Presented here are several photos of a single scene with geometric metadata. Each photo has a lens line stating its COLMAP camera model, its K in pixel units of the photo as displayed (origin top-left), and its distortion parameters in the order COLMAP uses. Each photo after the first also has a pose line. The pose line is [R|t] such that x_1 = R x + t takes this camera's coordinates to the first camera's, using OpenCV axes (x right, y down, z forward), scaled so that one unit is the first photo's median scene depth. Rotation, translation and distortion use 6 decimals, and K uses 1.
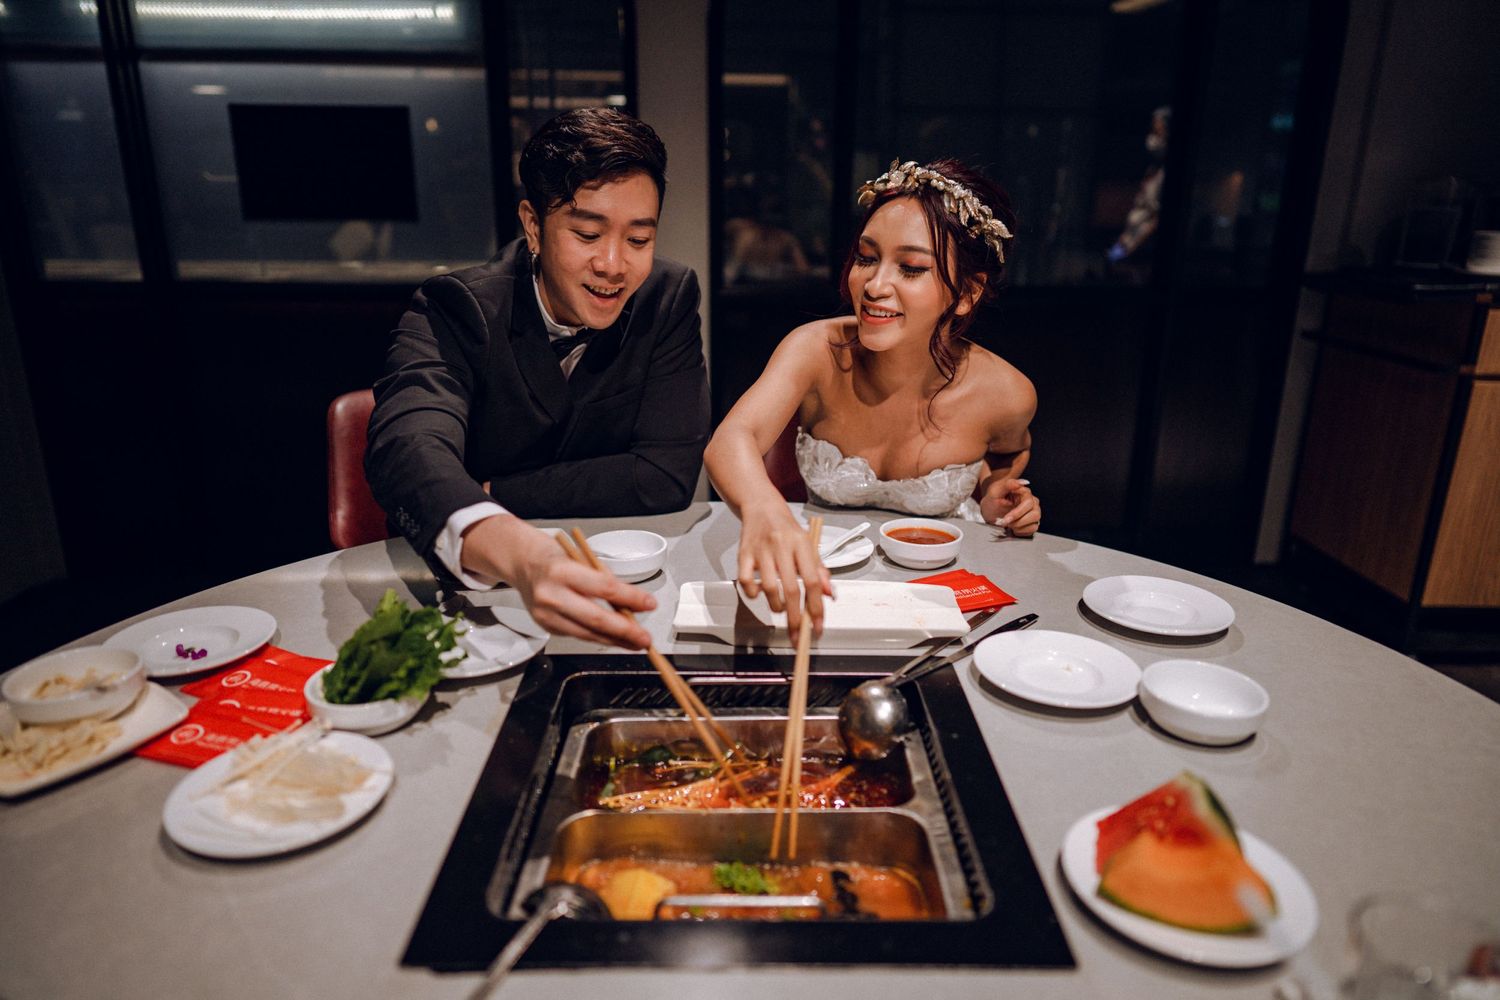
lens RADIAL K [[1005.0, 0, 755.9], [0, 1005.0, 496.9], [0, 0, 1]] dist [-0.000458, 0.002681]
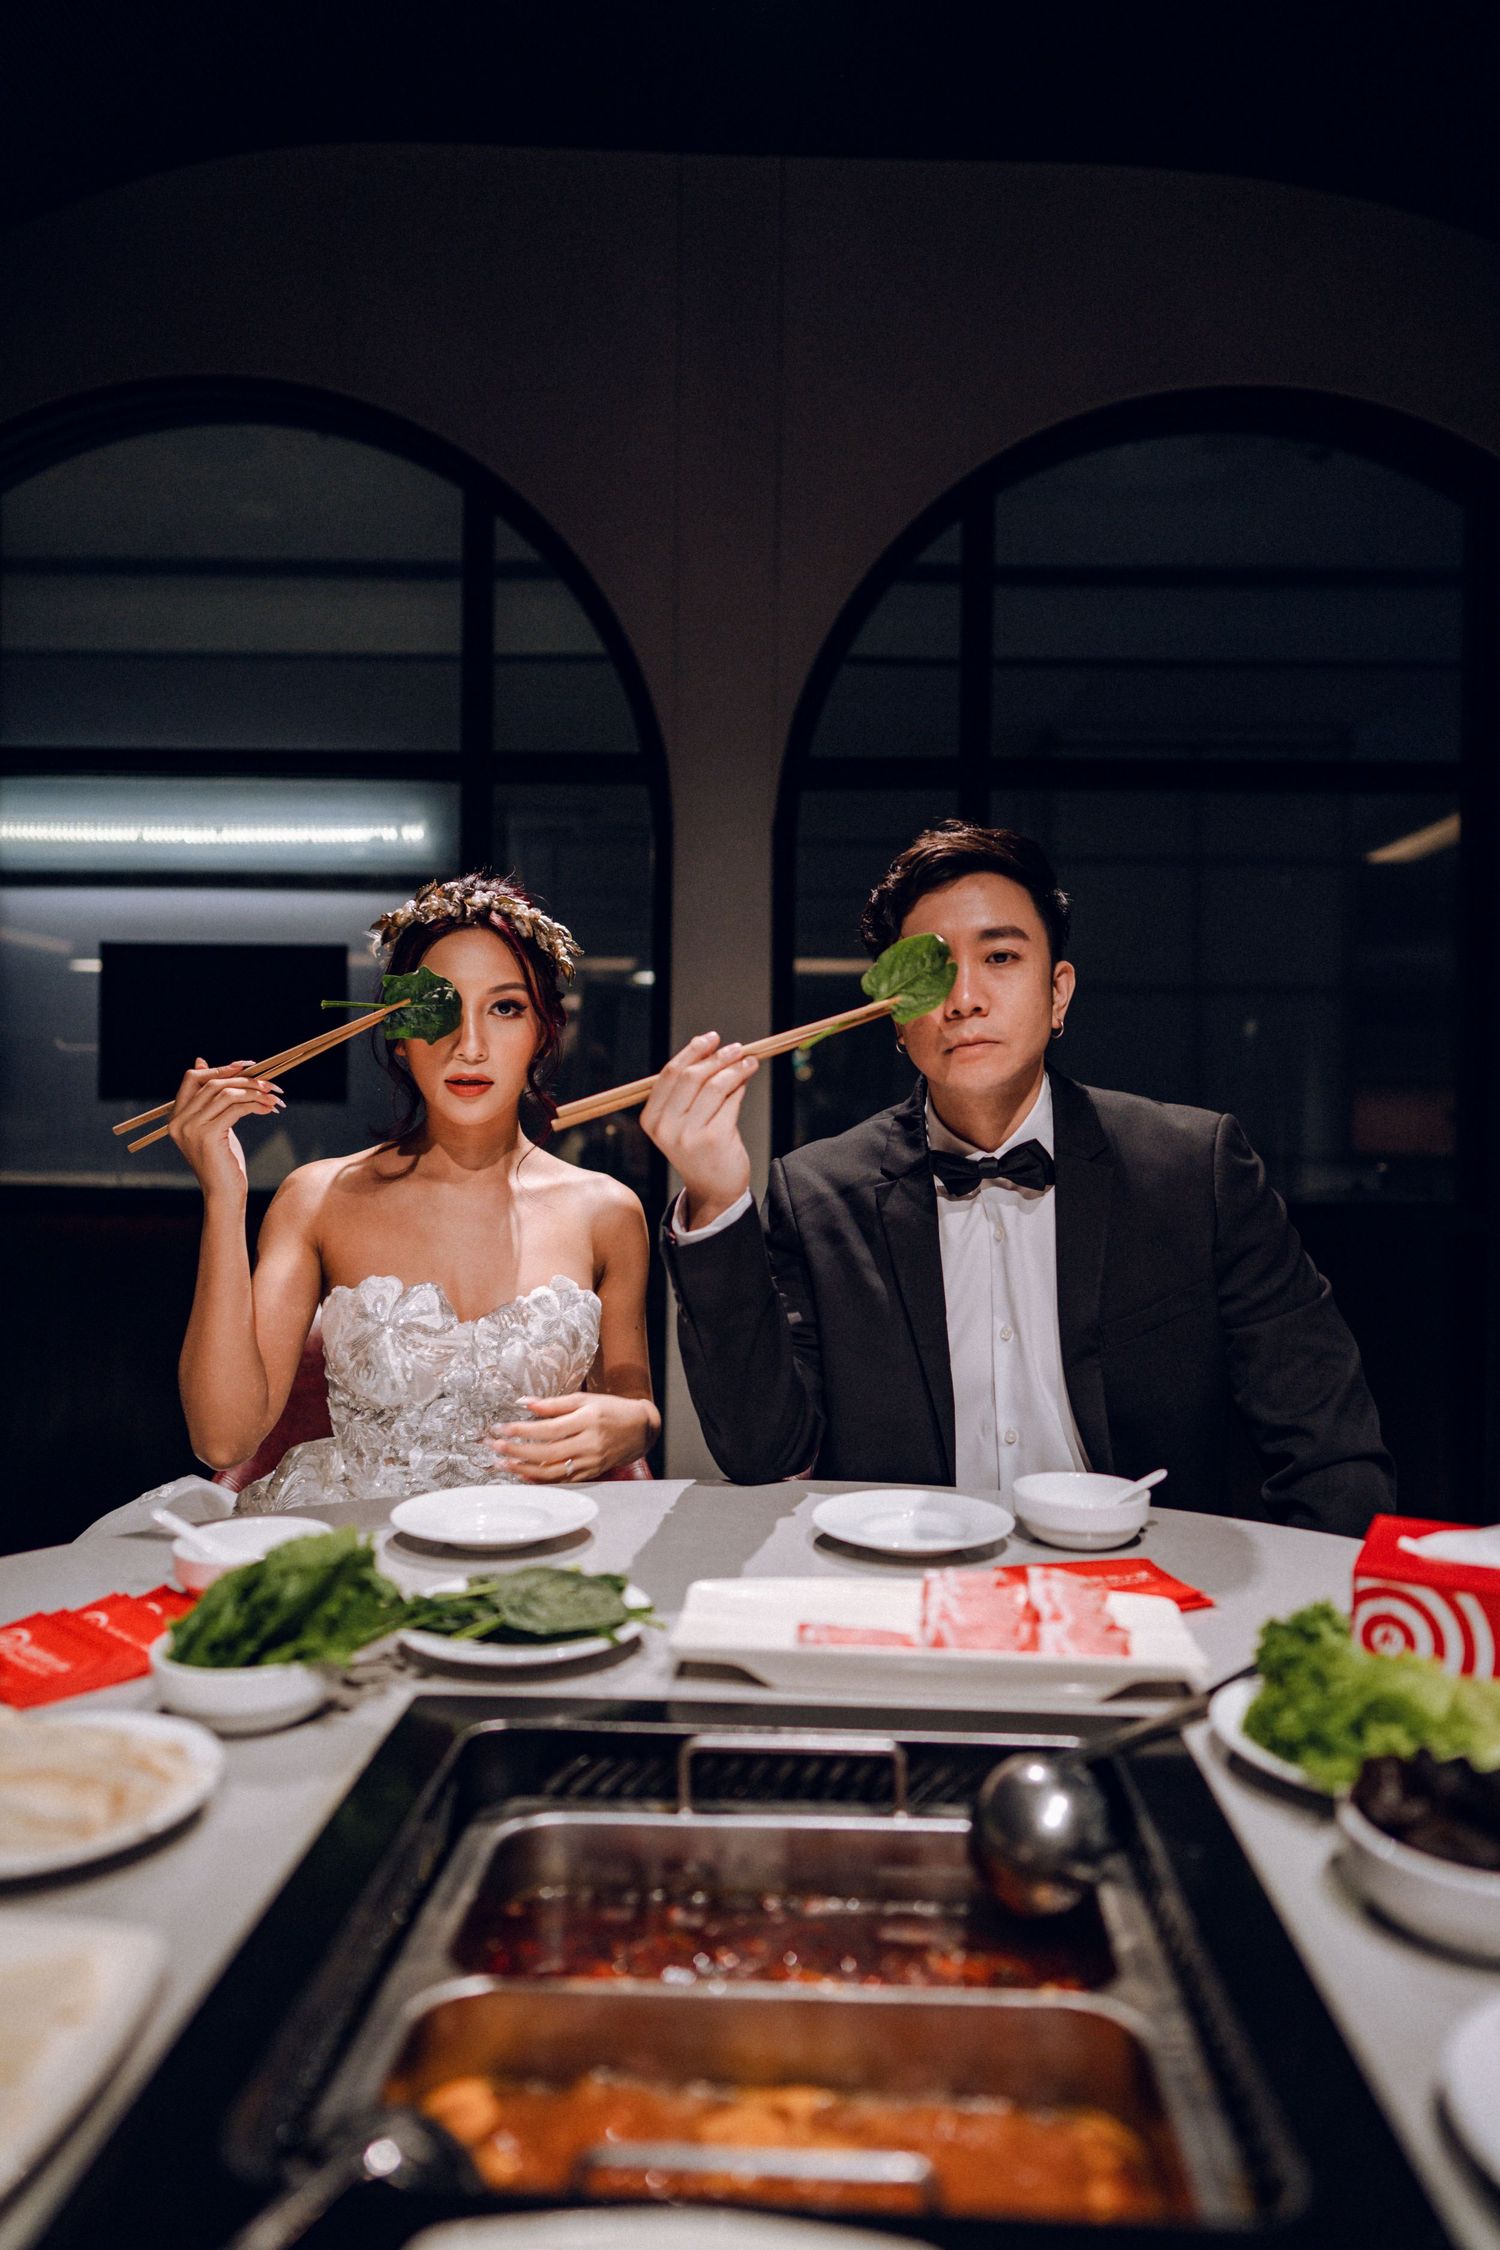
lens RADIAL K [[1507.5, 0, 761.0], [0, 1507.5, 1130.0], [0, 0, 1]] dist [-0.000458, 0.002681]
pose [[0.998138, 0.000545, -0.060996, 0.019841], [-0.018160, 0.957268, -0.288632, 0.094696], [0.058232, 0.289203, 0.955495, 0.123633]]
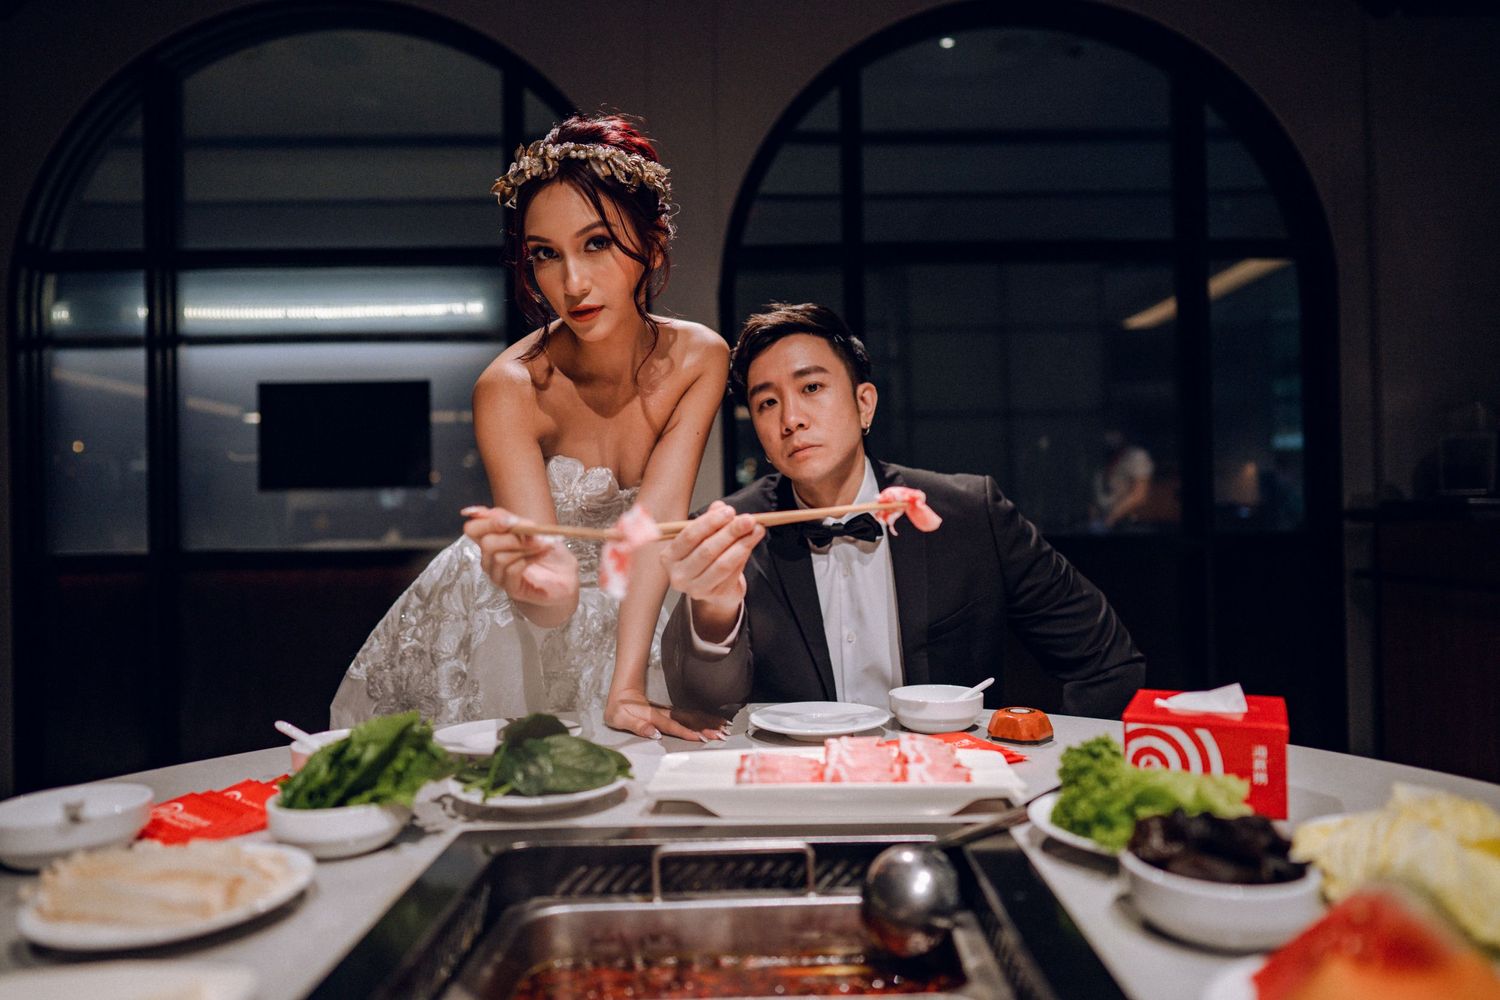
lens RADIAL K [[1005.0, 0, 758.7], [0, 1005.0, 501.7], [0, 0, 1]] dist [-0.000458, 0.002681]
pose [[0.999300, -0.029190, -0.023393, 0.031256], [0.020383, 0.949266, -0.313813, 0.163186], [0.031366, 0.313117, 0.949197, 0.193361]]
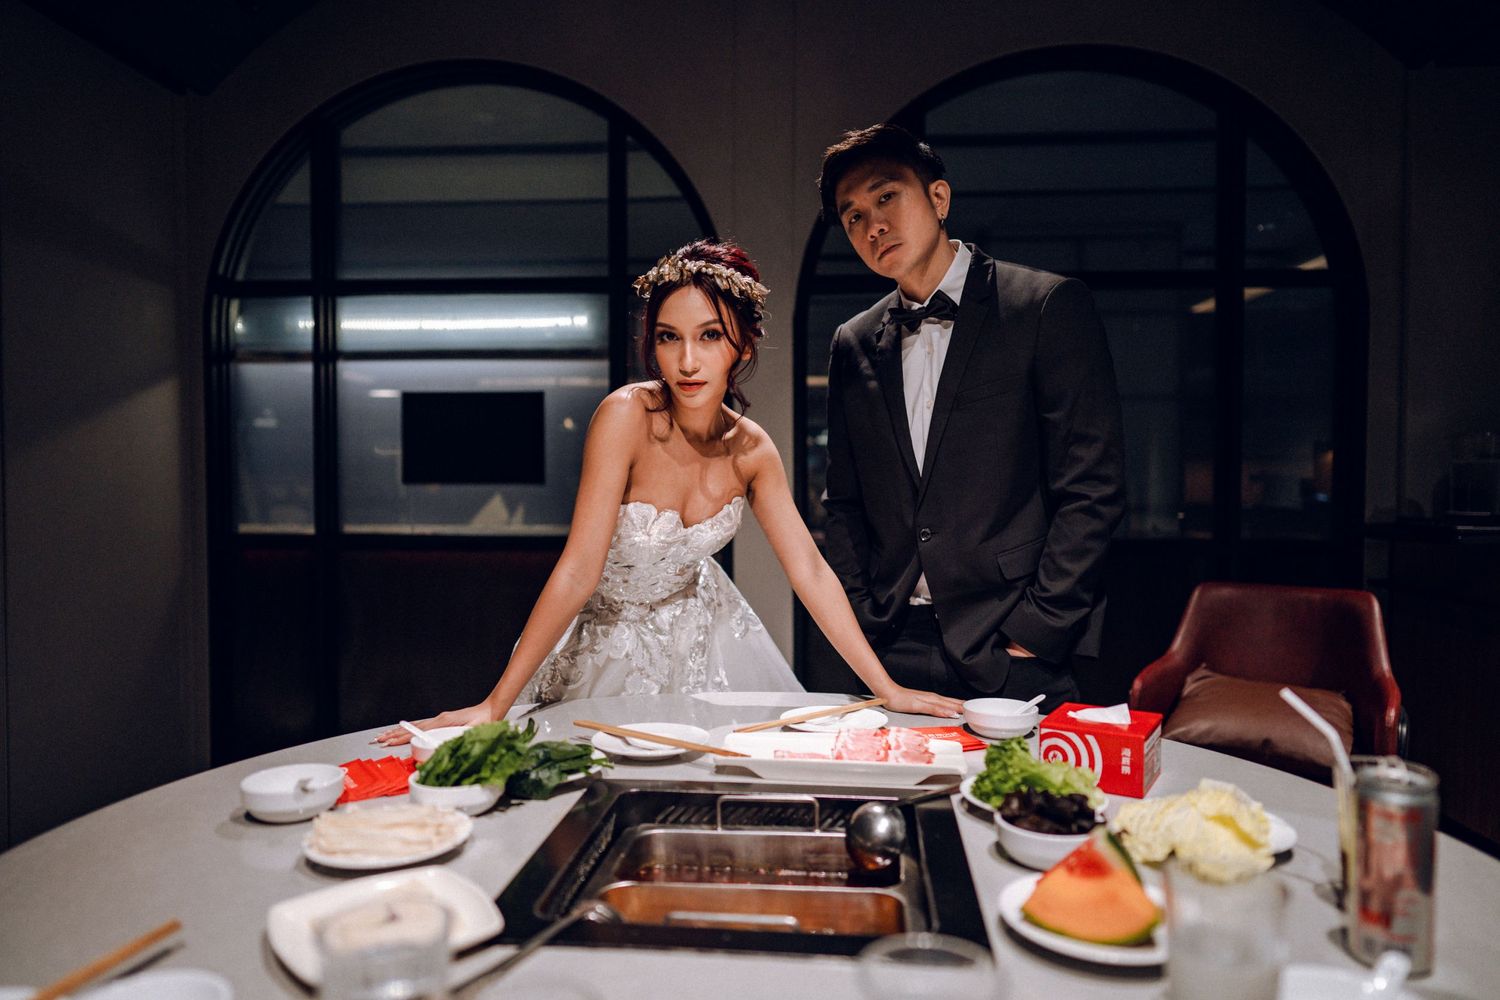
lens RADIAL K [[1005.0, 0, 749.8], [0, 1005.0, 507.6], [0, 0, 1]] dist [-0.000458, 0.002681]
pose [[0.992911, -0.005520, -0.118734, 0.104083], [-0.026788, 0.962831, -0.268771, 0.161562], [0.115804, 0.270047, 0.955858, -0.212981]]
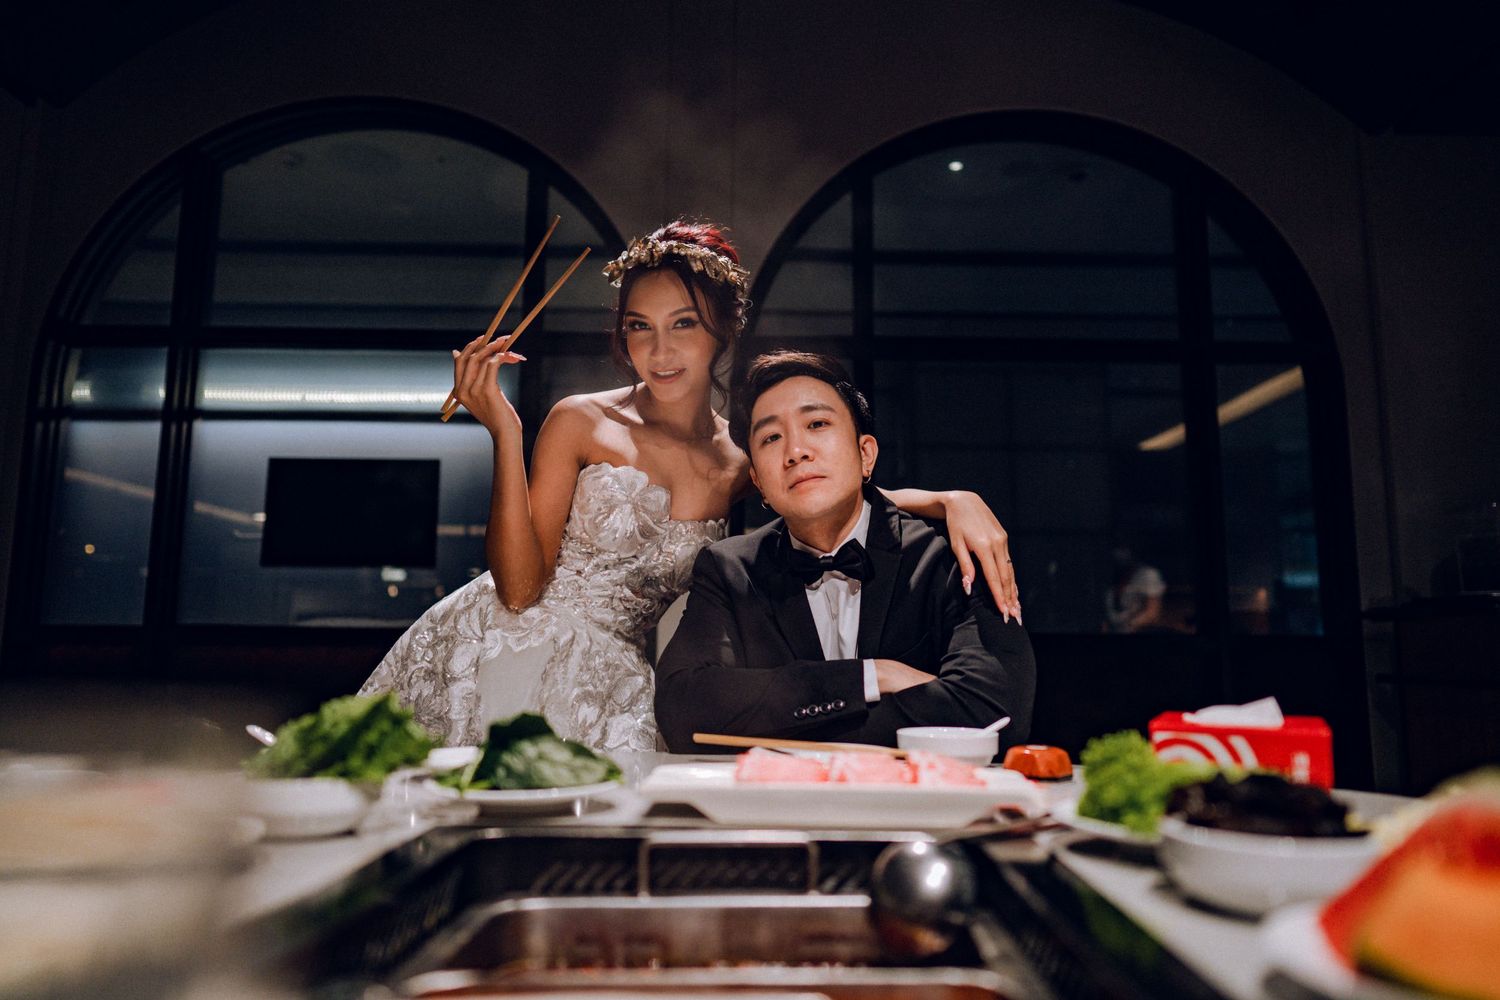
lens RADIAL K [[1005.0, 0, 760.2], [0, 1005.0, 494.9], [0, 0, 1]] dist [-0.000458, 0.002681]
pose [[0.999616, -0.006360, -0.026983, 0.028711], [-0.006120, 0.898696, -0.438530, 0.256917], [0.027039, 0.438526, 0.898311, 0.262081]]
